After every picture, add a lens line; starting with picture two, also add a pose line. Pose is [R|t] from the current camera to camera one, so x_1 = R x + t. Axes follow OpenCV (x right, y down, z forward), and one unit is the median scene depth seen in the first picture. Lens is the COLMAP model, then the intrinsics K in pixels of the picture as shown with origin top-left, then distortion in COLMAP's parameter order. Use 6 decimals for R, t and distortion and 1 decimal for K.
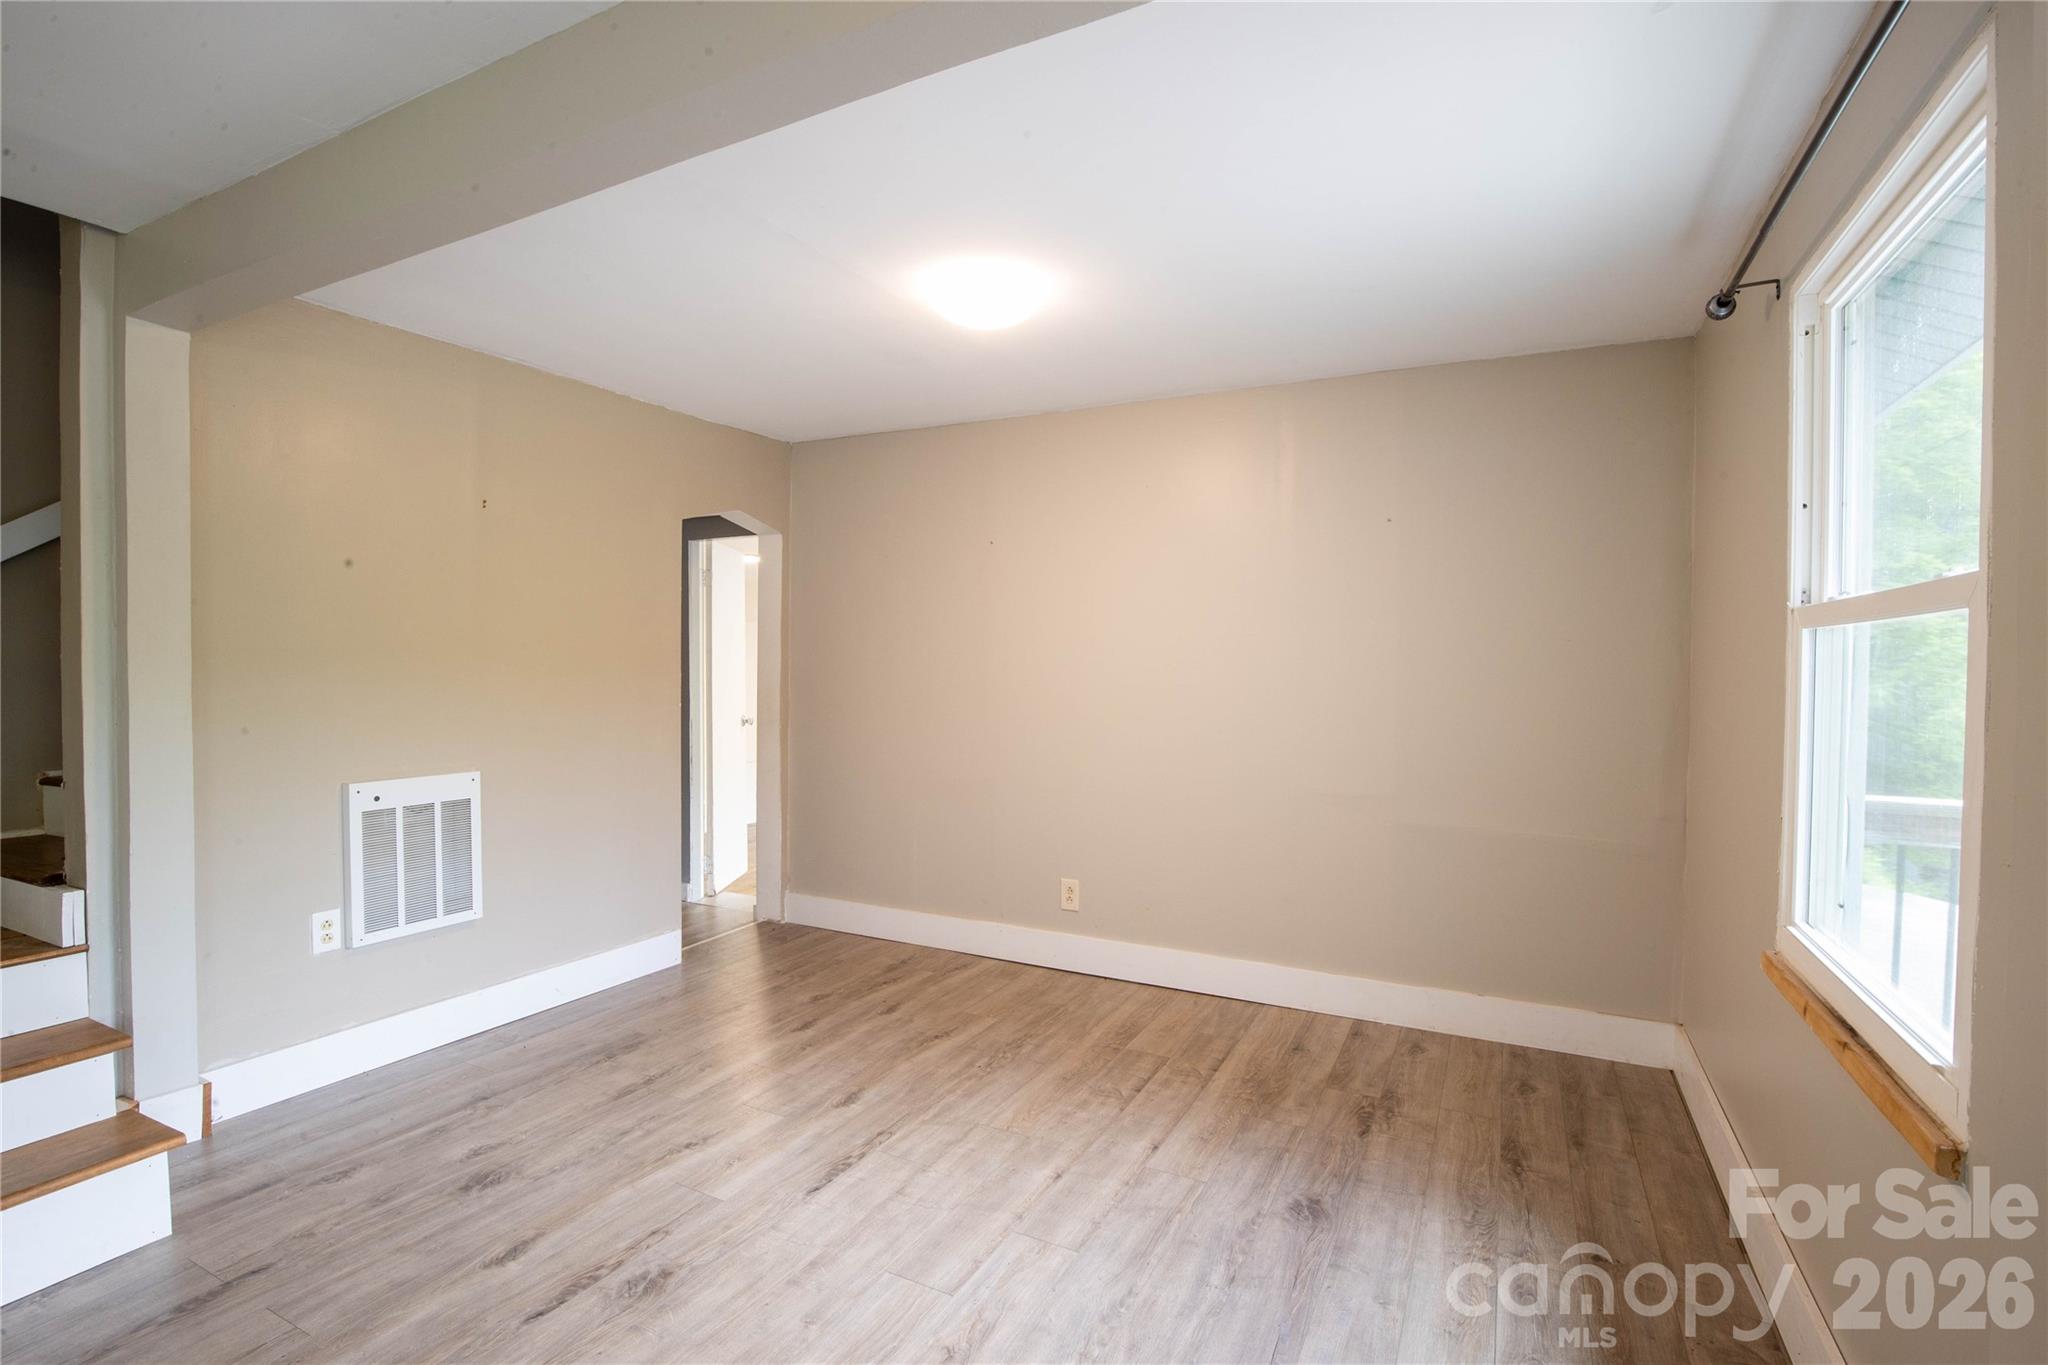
lens RADIAL K [[934.1, 0, 1030.7], [0, 934.1, 678.0], [0, 0, 1]] dist [-0.030572, 0.002672]
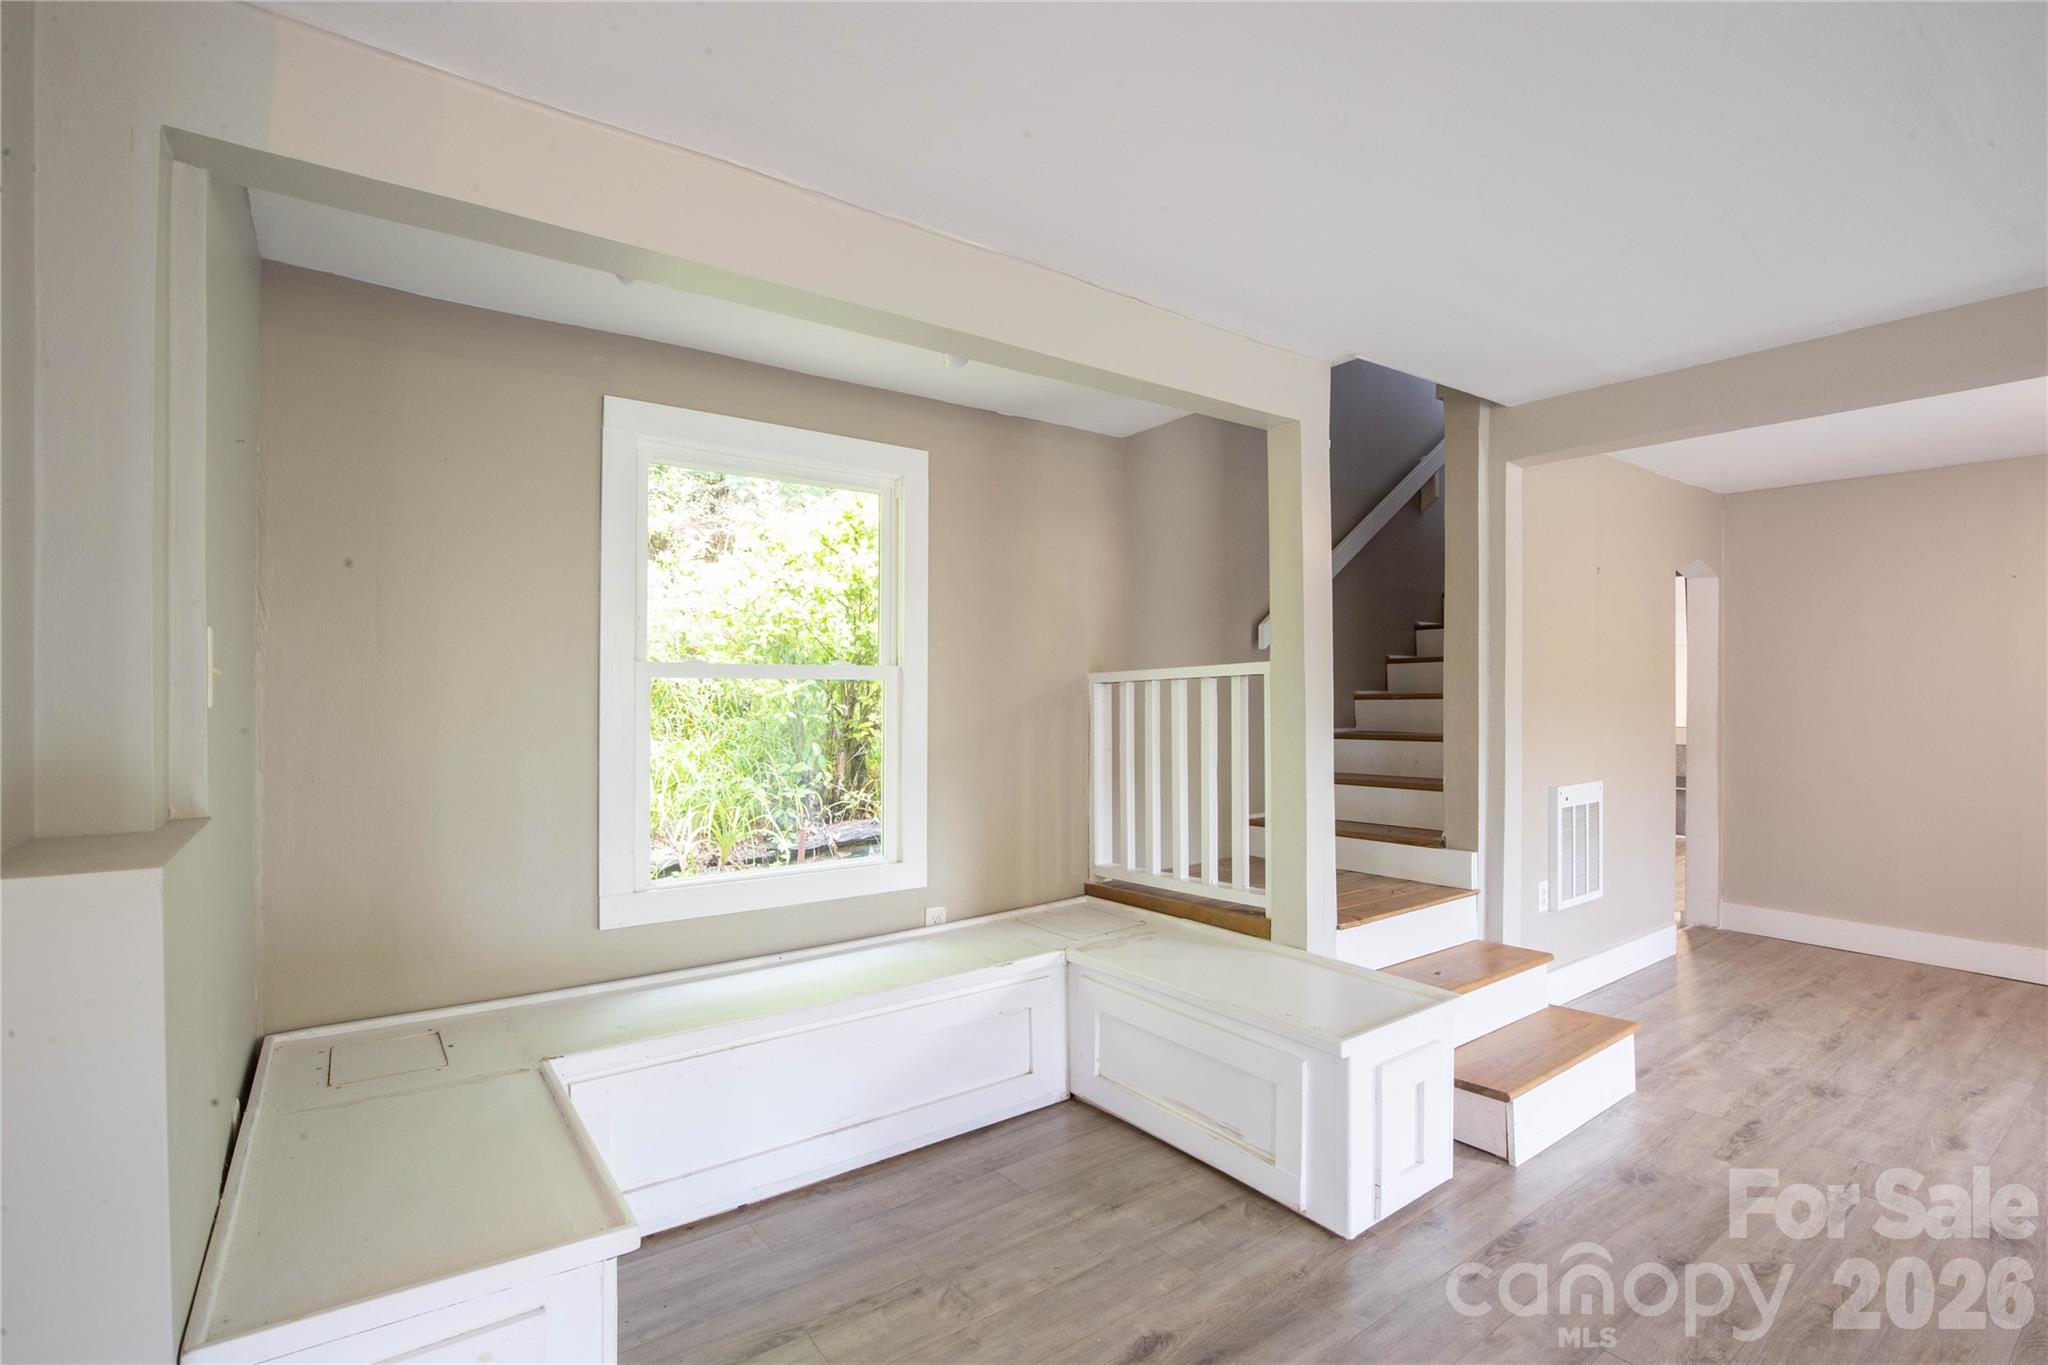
lens RADIAL K [[934.1, 0, 1022.3], [0, 934.1, 691.5], [0, 0, 1]] dist [-0.030572, 0.002672]
pose [[0.889731, -0.004971, -0.456458, -0.832588], [0.000866, 0.999957, -0.009202, -0.011745], [0.456484, 0.007792, 0.889698, -0.559836]]
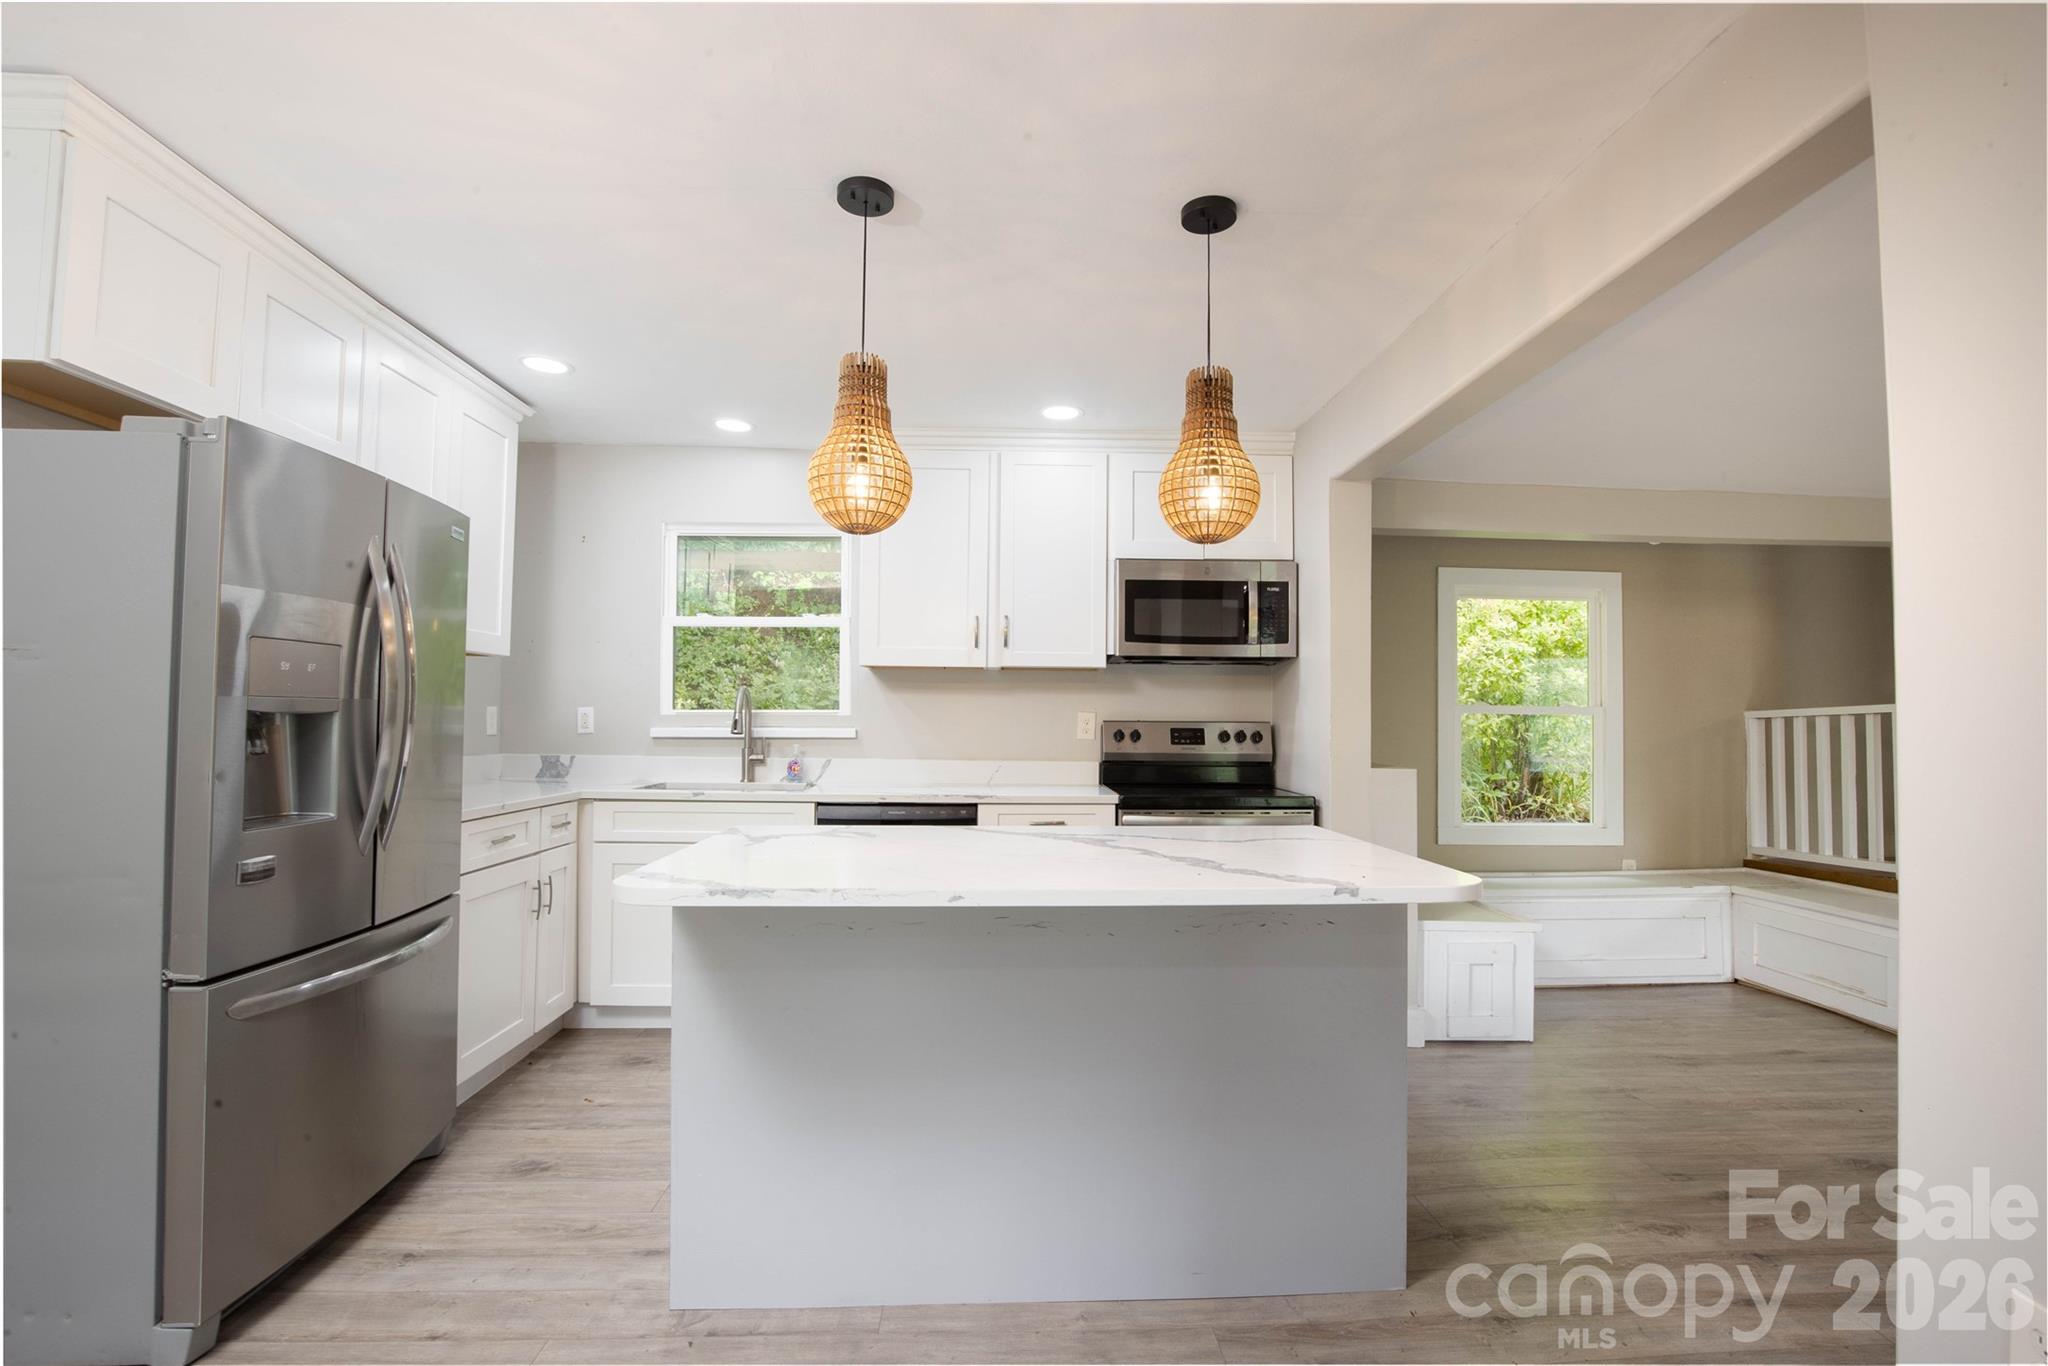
lens RADIAL K [[934.1, 0, 1040.5], [0, 934.1, 686.3], [0, 0, 1]] dist [-0.030572, 0.002672]
pose [[0.499415, -0.031197, -0.865801, -0.455840], [-0.019691, 0.998685, -0.047343, 0.015181], [0.866139, 0.040692, 0.498144, -1.498499]]
